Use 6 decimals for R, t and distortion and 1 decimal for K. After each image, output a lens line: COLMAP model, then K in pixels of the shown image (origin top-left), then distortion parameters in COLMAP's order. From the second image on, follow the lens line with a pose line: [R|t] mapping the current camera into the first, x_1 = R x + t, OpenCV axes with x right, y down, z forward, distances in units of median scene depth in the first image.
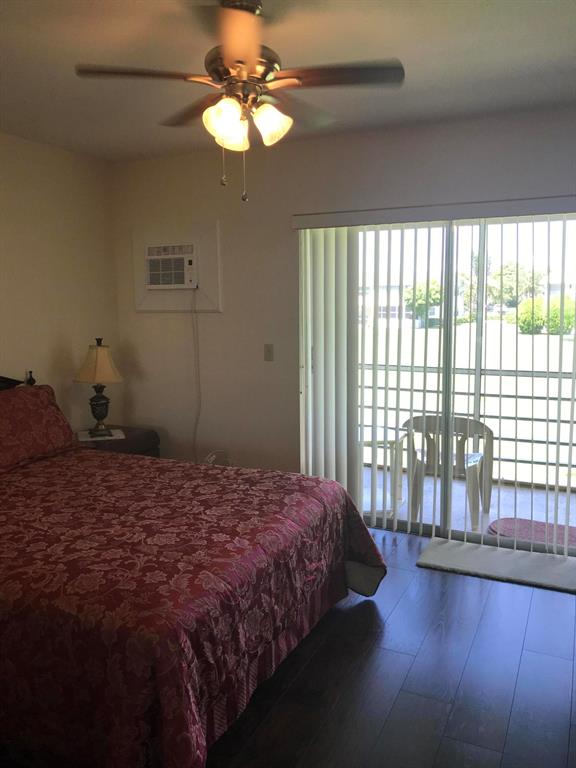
lens RADIAL K [[631.1, 0, 285.8], [0, 631.1, 376.9], [0, 0, 1]] dist [0.006196, 0.014020]
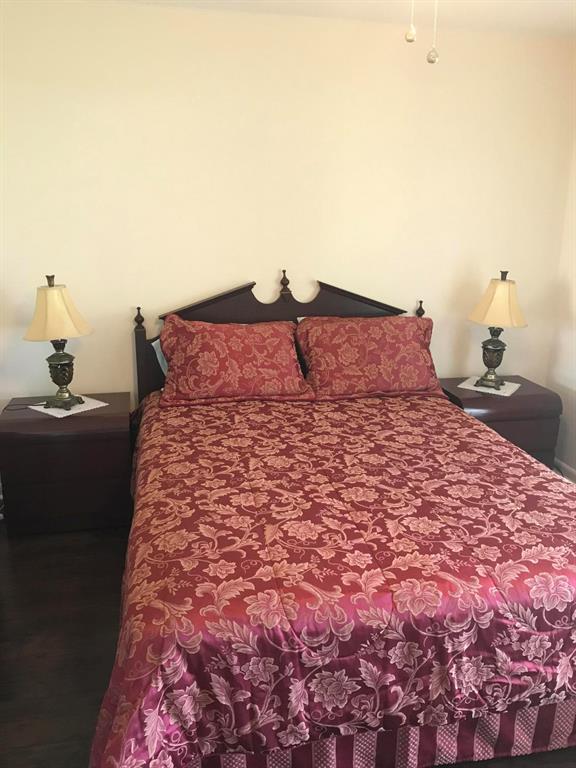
lens RADIAL K [[626.4, 0, 289.4], [0, 626.4, 370.3], [0, 0, 1]] dist [0.071196, -0.122032]
pose [[0.594054, 0.211638, -0.776086, 0.321809], [-0.120378, 0.977295, 0.174364, -0.069611], [0.795367, -0.010157, 0.606043, 0.420765]]
